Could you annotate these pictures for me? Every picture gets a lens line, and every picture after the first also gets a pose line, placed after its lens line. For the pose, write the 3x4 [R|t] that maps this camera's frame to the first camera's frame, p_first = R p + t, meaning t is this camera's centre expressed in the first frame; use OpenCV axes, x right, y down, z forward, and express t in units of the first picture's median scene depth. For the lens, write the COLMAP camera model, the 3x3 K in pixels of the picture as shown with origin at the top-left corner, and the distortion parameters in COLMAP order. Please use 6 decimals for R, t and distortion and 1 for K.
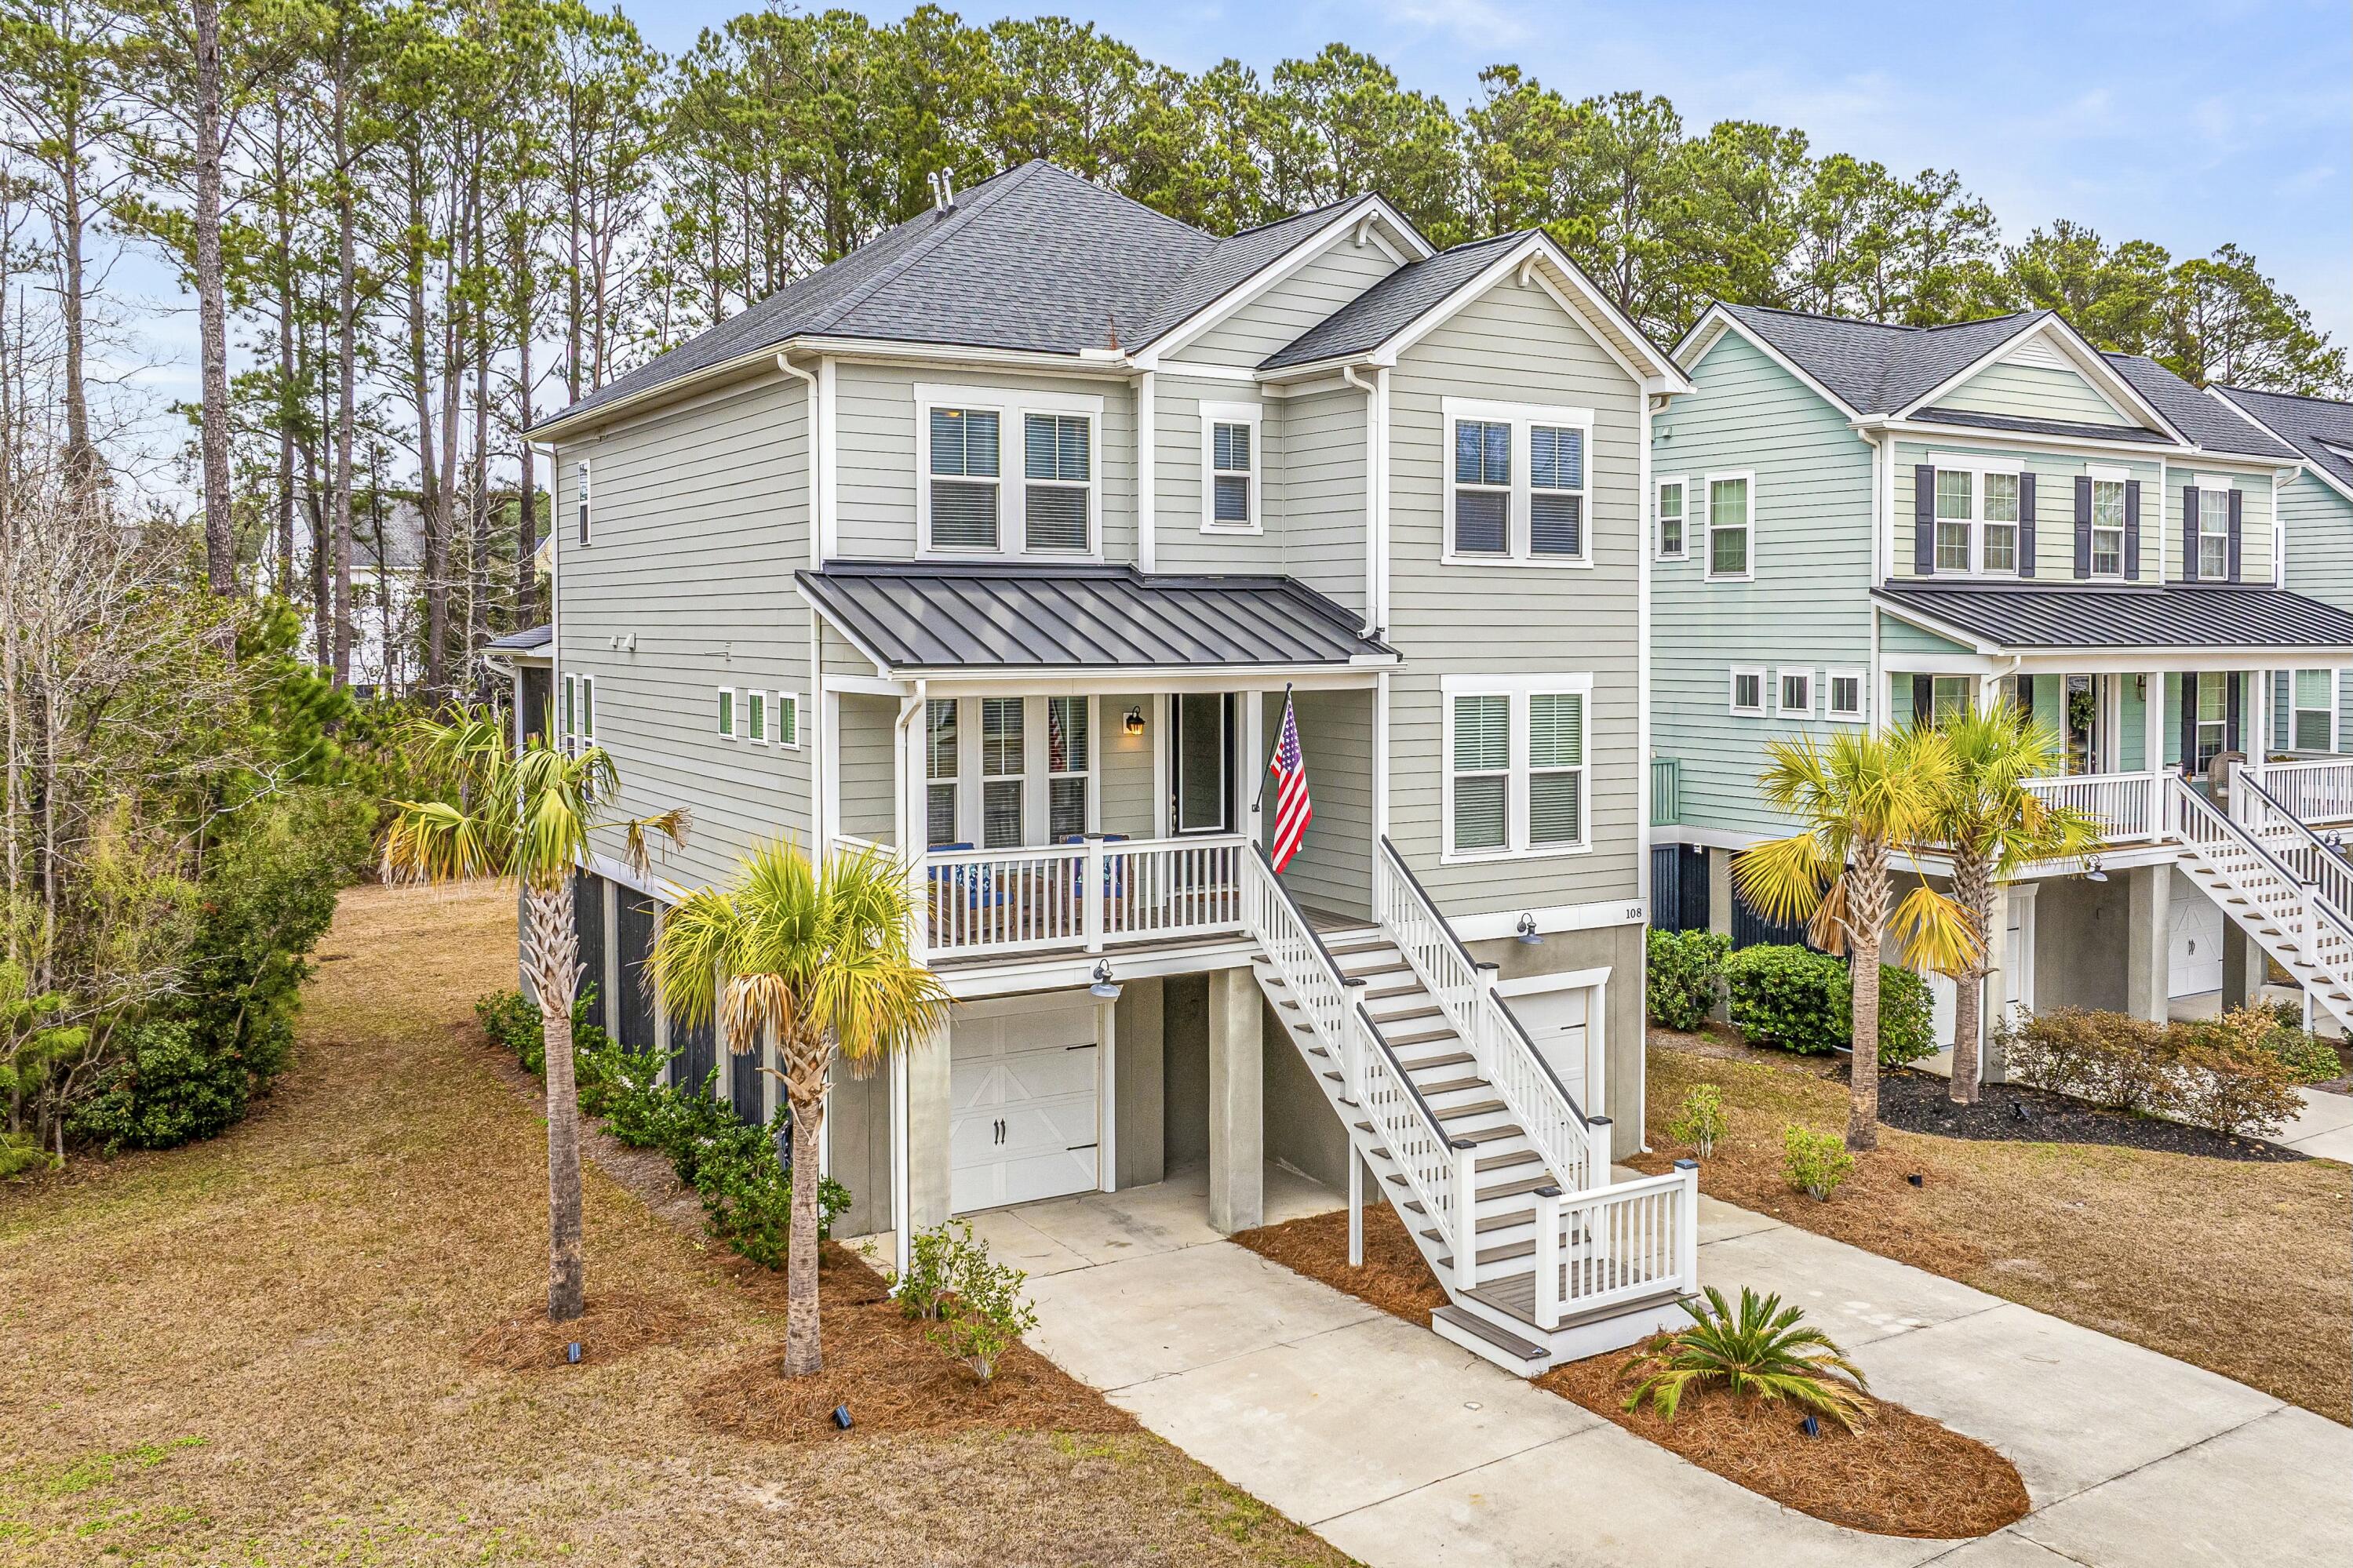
lens RADIAL K [[1982.4, 0, 1322.8], [0, 1982.4, 692.6], [0, 0, 1]] dist [-0.017115, -0.011387]
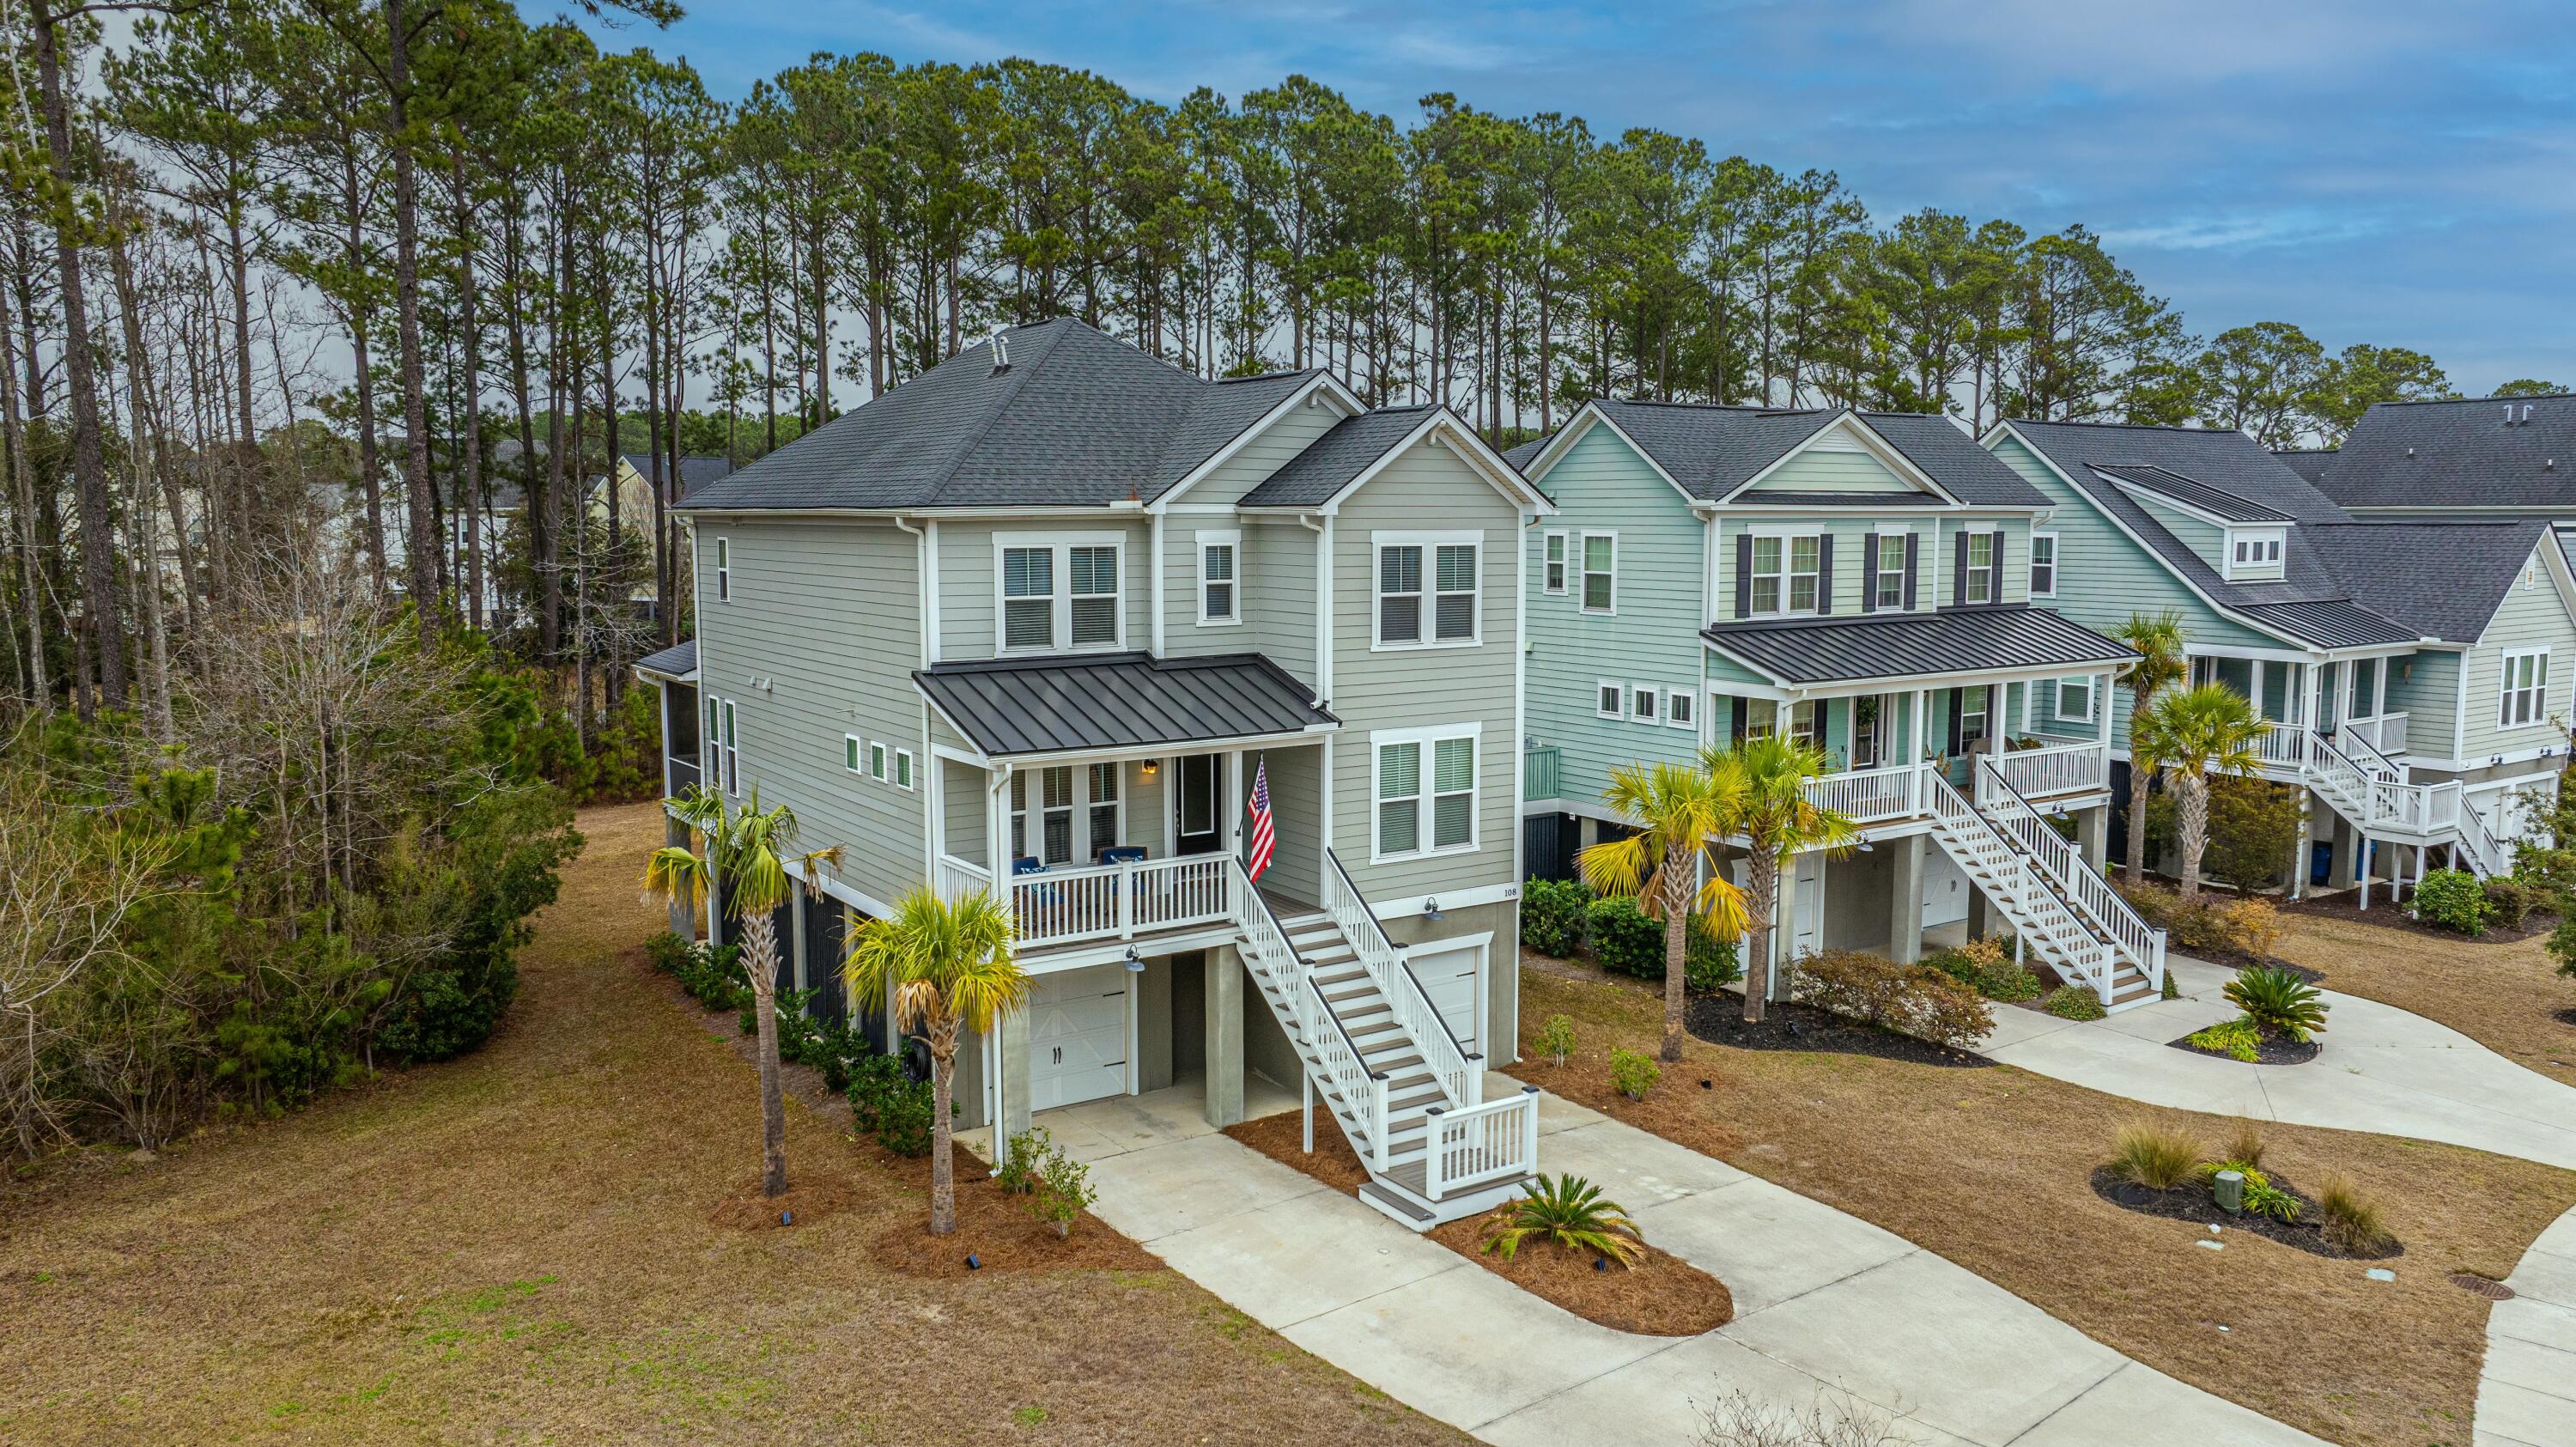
lens RADIAL K [[1802.7, 0, 1304.1], [0, 1802.7, 721.4], [0, 0, 1]] dist [-0.020073, 0.005491]
pose [[0.999957, -0.001949, 0.009111, 0.001820], [0.001186, 0.996549, 0.082993, -0.122144], [-0.009242, -0.082978, 0.996509, -0.263776]]
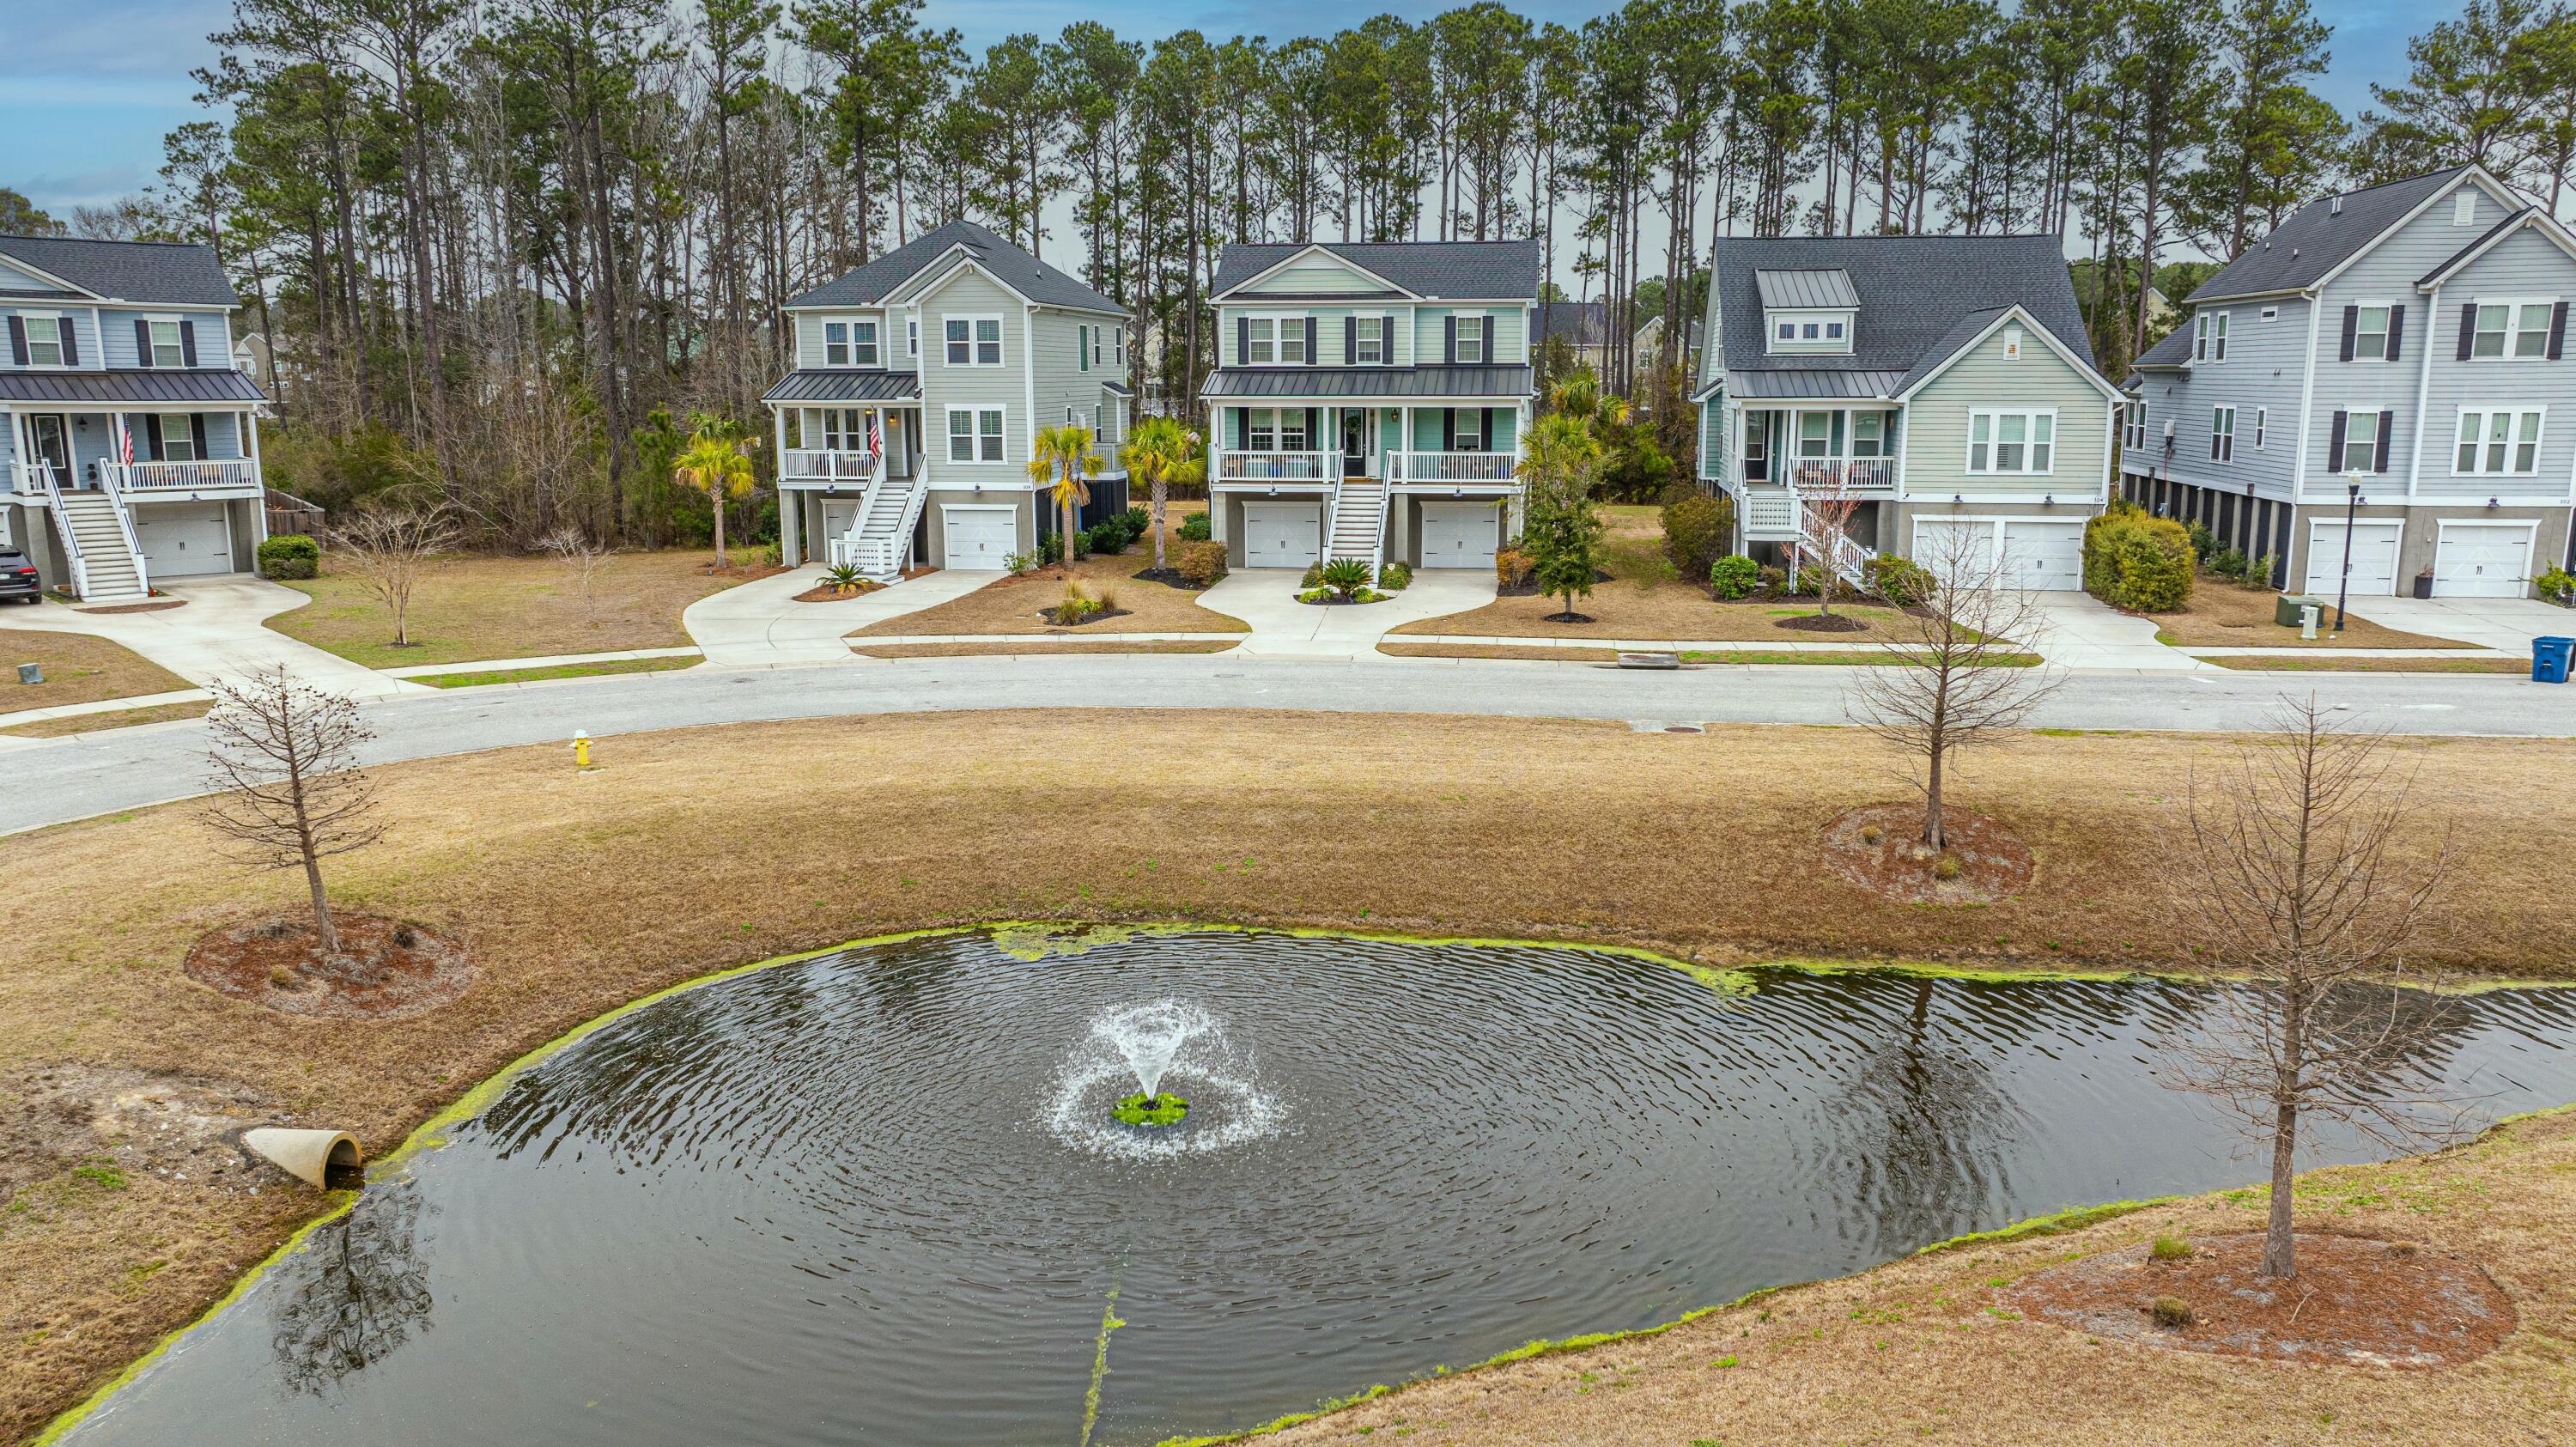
lens RADIAL K [[1802.7, 0, 1304.1], [0, 1802.7, 721.4], [0, 0, 1]] dist [-0.020073, 0.005491]
pose [[0.744187, 0.123854, -0.656389, 2.453846], [-0.019861, 0.986328, 0.163592, 0.010163], [0.667676, -0.108706, 0.736472, -0.788171]]
